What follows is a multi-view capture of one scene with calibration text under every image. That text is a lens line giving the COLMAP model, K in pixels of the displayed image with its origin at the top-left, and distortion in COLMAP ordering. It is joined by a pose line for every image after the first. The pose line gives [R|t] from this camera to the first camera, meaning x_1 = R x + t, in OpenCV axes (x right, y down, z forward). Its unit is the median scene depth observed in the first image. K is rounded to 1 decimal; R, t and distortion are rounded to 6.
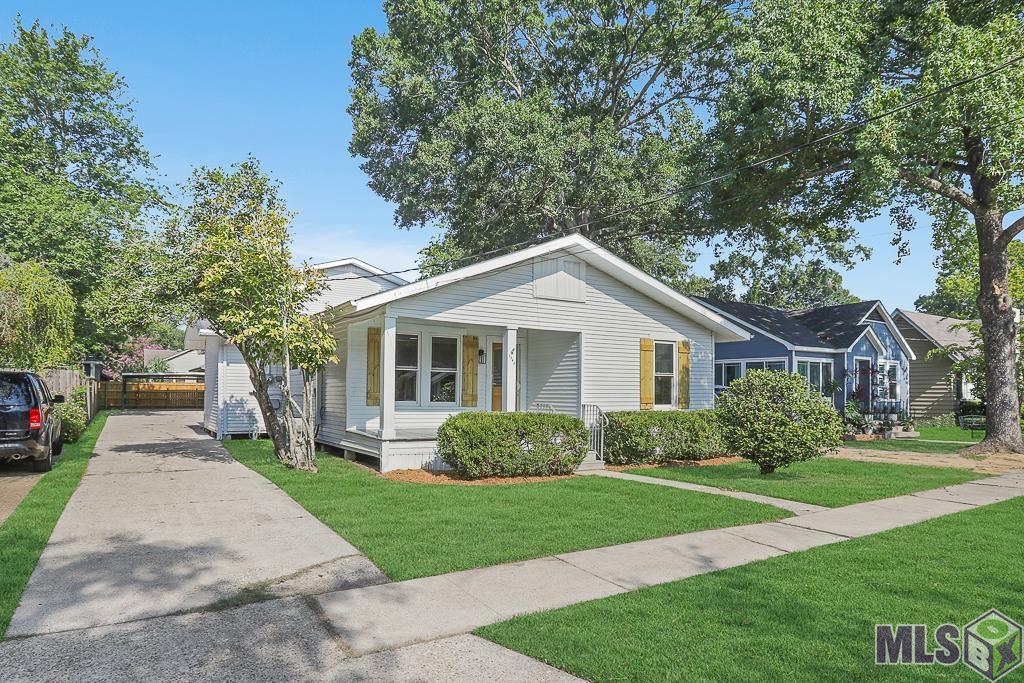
lens RADIAL K [[523.2, 0, 507.9], [0, 523.2, 367.4], [0, 0, 1]] dist [-0.024499, 0.000175]
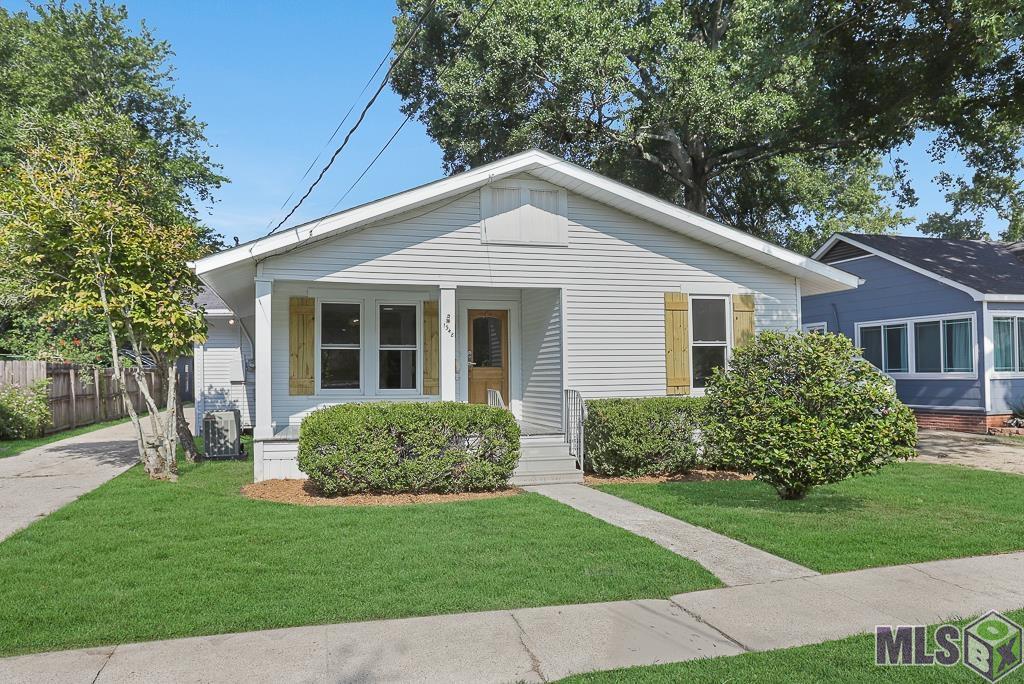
lens RADIAL K [[621.6, 0, 512.0], [0, 621.6, 342.0], [0, 0, 1]] dist [-0.011570, 0.000683]
pose [[0.968672, -0.034171, -0.245983, 0.277983], [0.032800, 0.999415, -0.009670, 0.011935], [0.246169, 0.001299, 0.969226, 0.160578]]
